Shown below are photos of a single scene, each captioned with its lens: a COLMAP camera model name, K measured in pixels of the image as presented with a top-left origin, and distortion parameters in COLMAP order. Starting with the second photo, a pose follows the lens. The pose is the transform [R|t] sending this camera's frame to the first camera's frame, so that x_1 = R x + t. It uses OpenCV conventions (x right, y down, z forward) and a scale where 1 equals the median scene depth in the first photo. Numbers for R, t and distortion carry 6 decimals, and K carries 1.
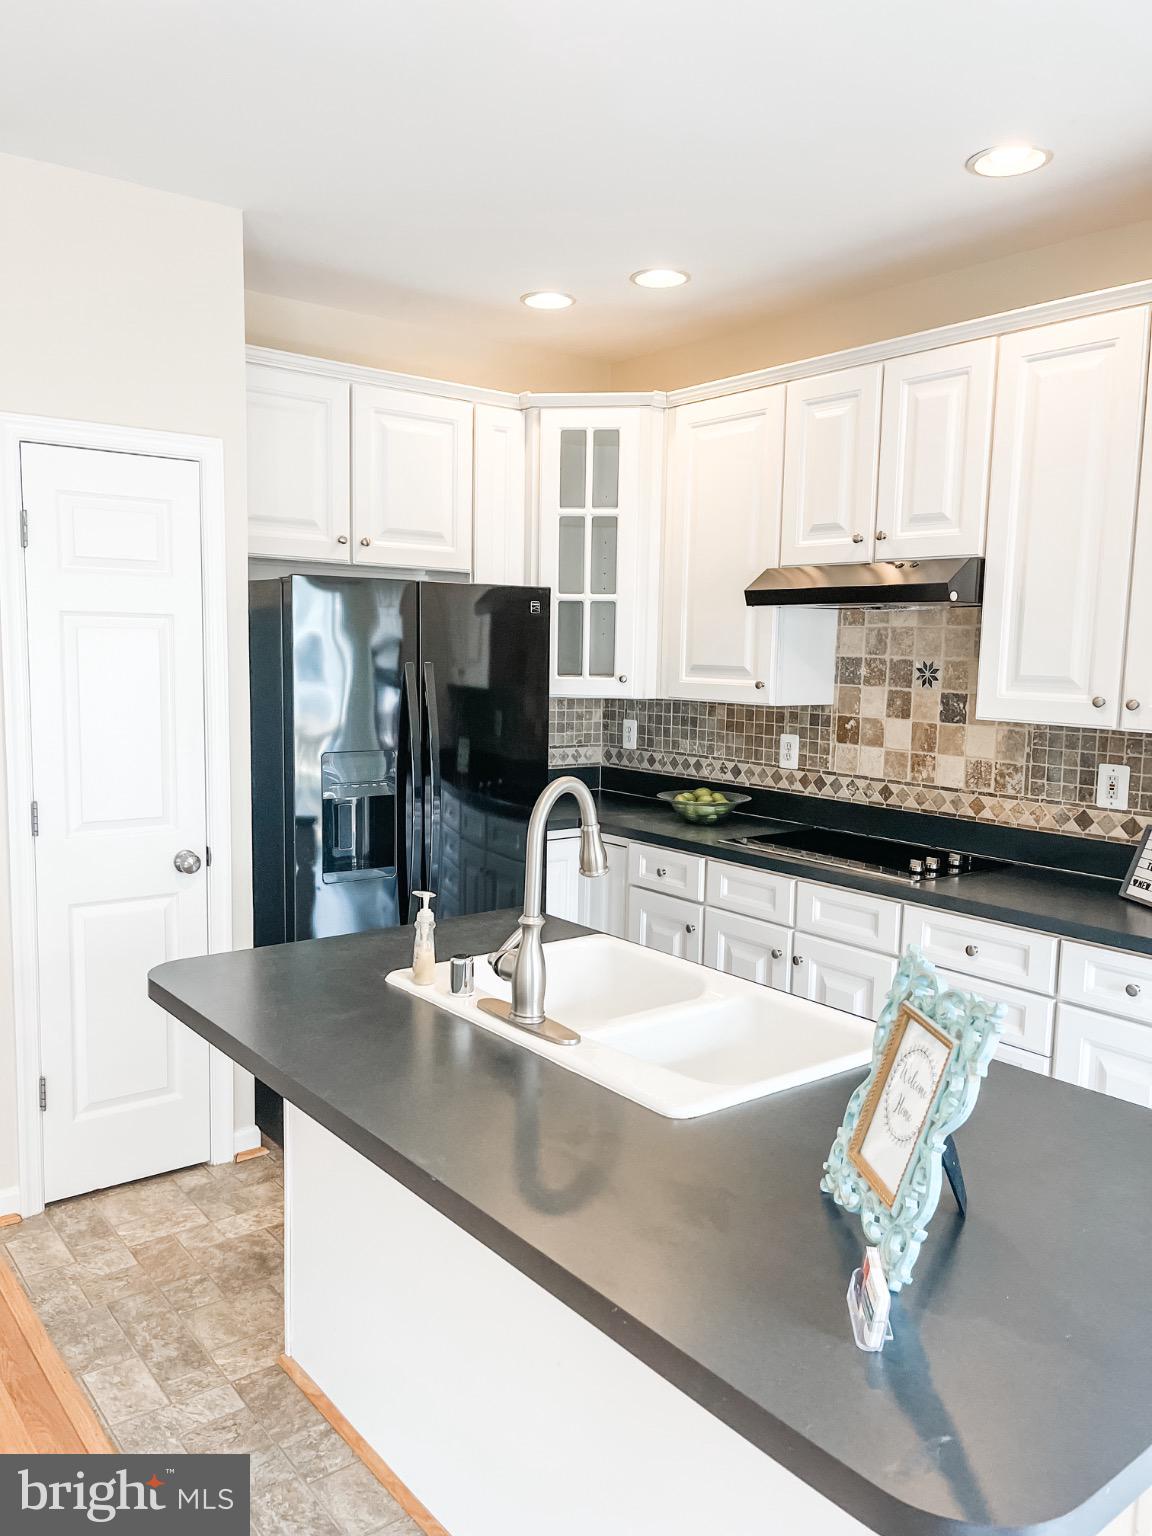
lens RADIAL K [[1171.0, 0, 569.2], [0, 1171.0, 774.4], [0, 0, 1]] dist [0.050298, -0.036265]
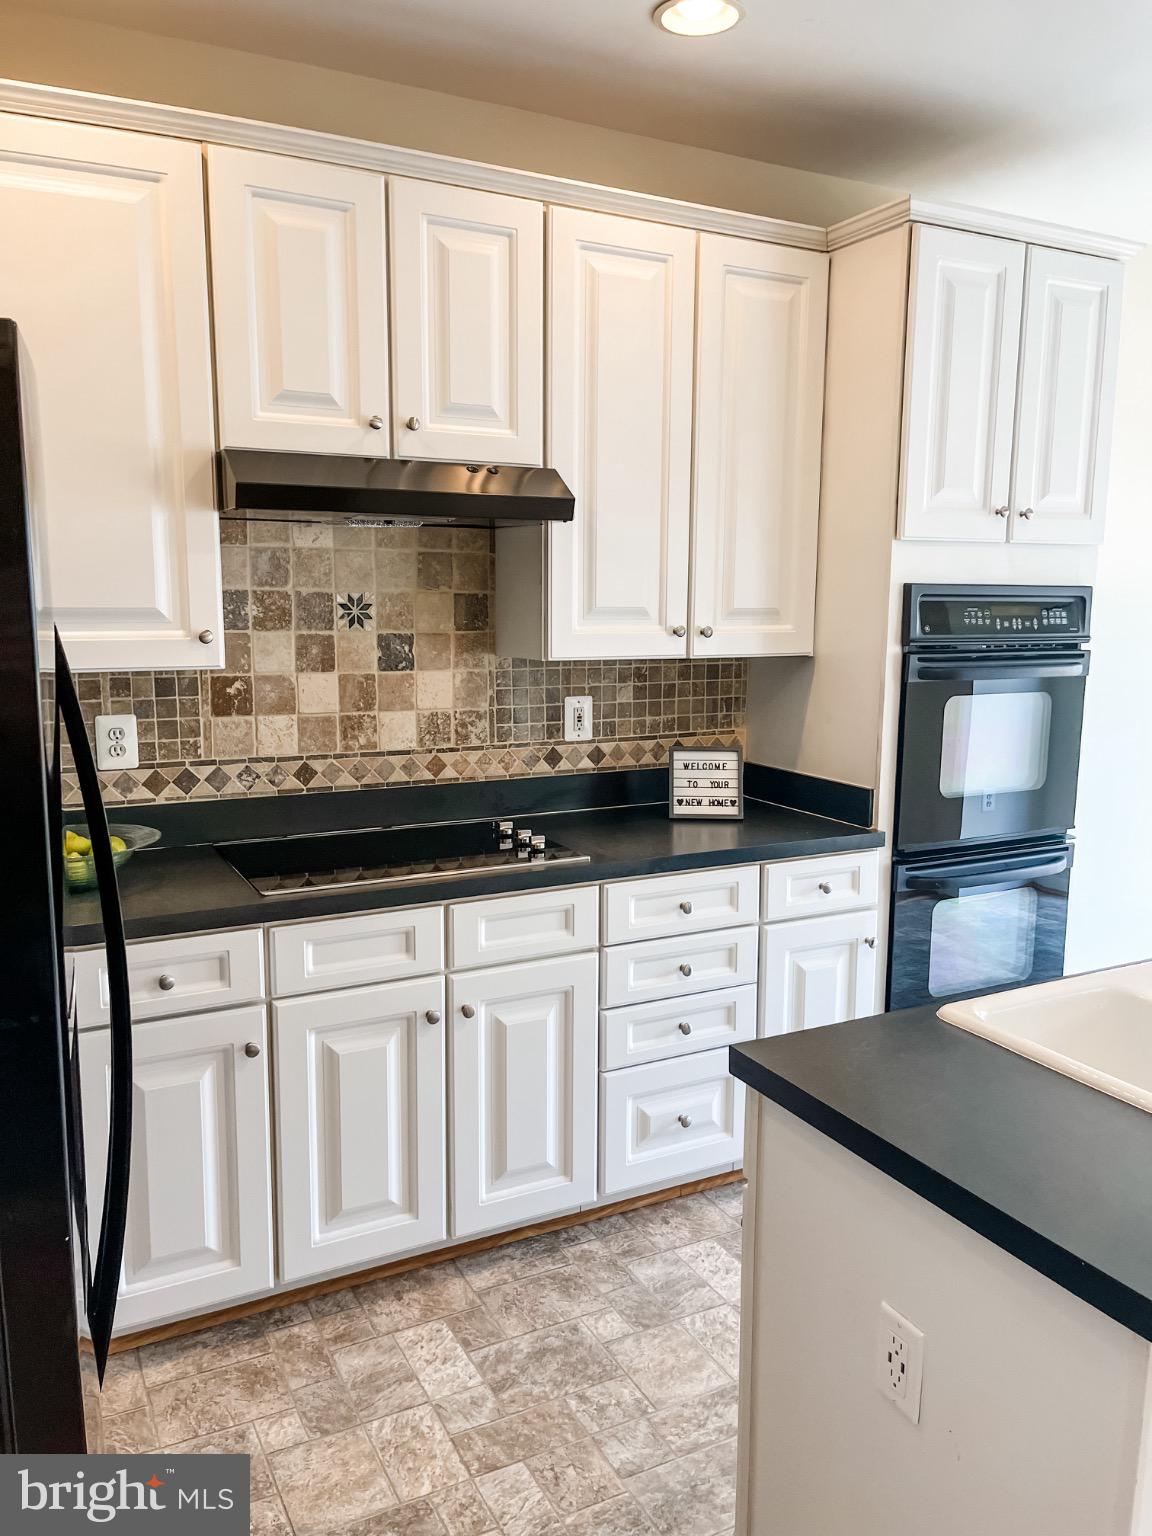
lens RADIAL K [[1171.0, 0, 579.4], [0, 1171.0, 765.1], [0, 0, 1]] dist [0.050298, -0.036265]
pose [[0.173384, -0.160290, 0.971723, -0.439250], [0.108460, 0.983773, 0.142925, -0.080668], [-0.978864, 0.080612, 0.187956, 0.725723]]
